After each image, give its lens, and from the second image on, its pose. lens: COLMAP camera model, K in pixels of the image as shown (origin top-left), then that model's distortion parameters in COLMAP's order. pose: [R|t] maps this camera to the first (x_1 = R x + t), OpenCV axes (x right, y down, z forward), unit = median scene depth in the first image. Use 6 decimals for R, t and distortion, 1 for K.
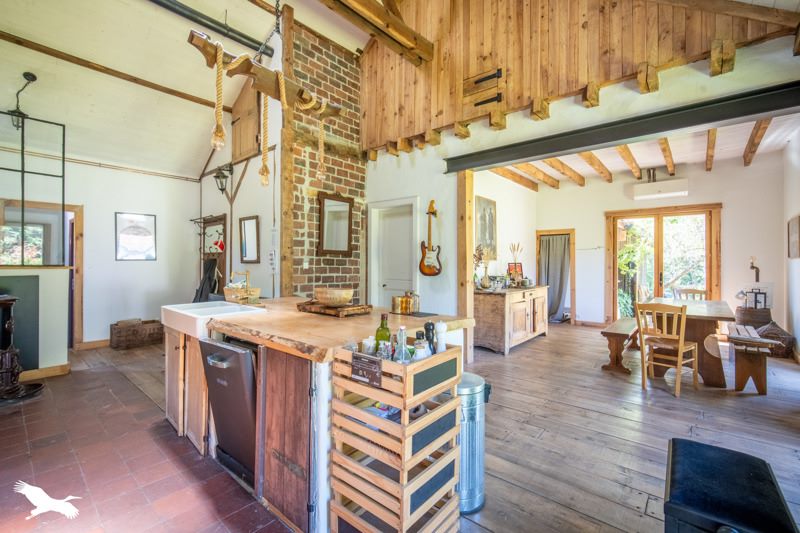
lens RADIAL K [[347.0, 0, 398.0], [0, 347.0, 261.8], [0, 0, 1]] dist [-0.018622, 0.000283]
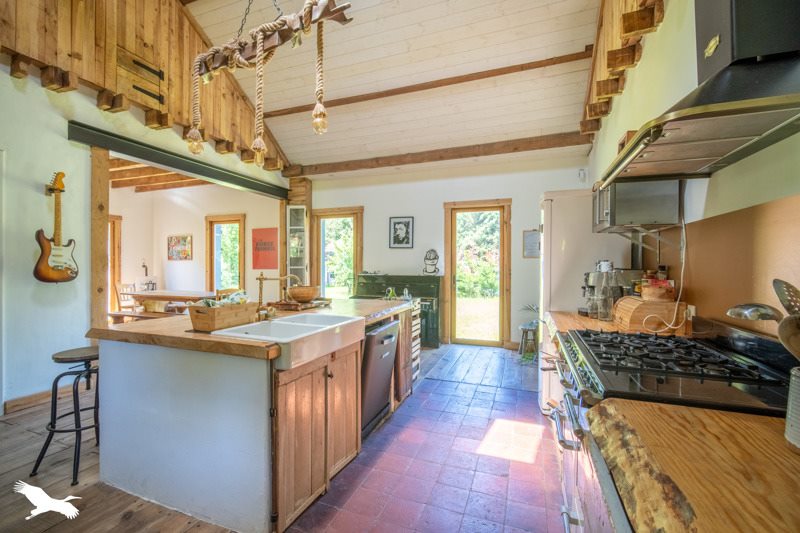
lens RADIAL K [[347.0, 0, 396.8], [0, 347.0, 264.9], [0, 0, 1]] dist [-0.018622, 0.000283]
pose [[-0.344633, -0.004258, 0.938728, -0.781663], [-0.009436, 0.999955, 0.001072, -0.000079], [-0.938690, -0.008488, -0.344658, 0.614428]]
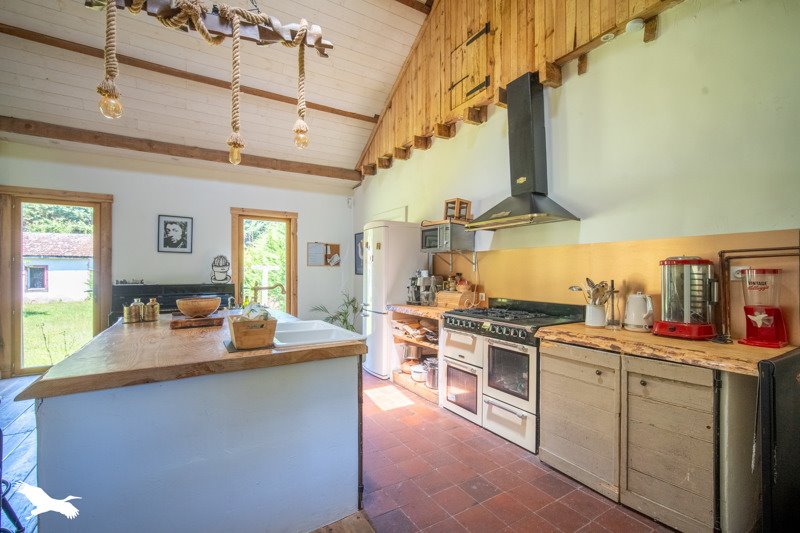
lens RADIAL K [[347.0, 0, 399.6], [0, 347.0, 269.1], [0, 0, 1]] dist [-0.018622, 0.000283]
pose [[-0.954302, -0.003085, 0.298827, -0.370690], [-0.007376, 0.999885, -0.013233, 0.001225], [-0.298752, -0.014833, -0.954216, 1.379588]]
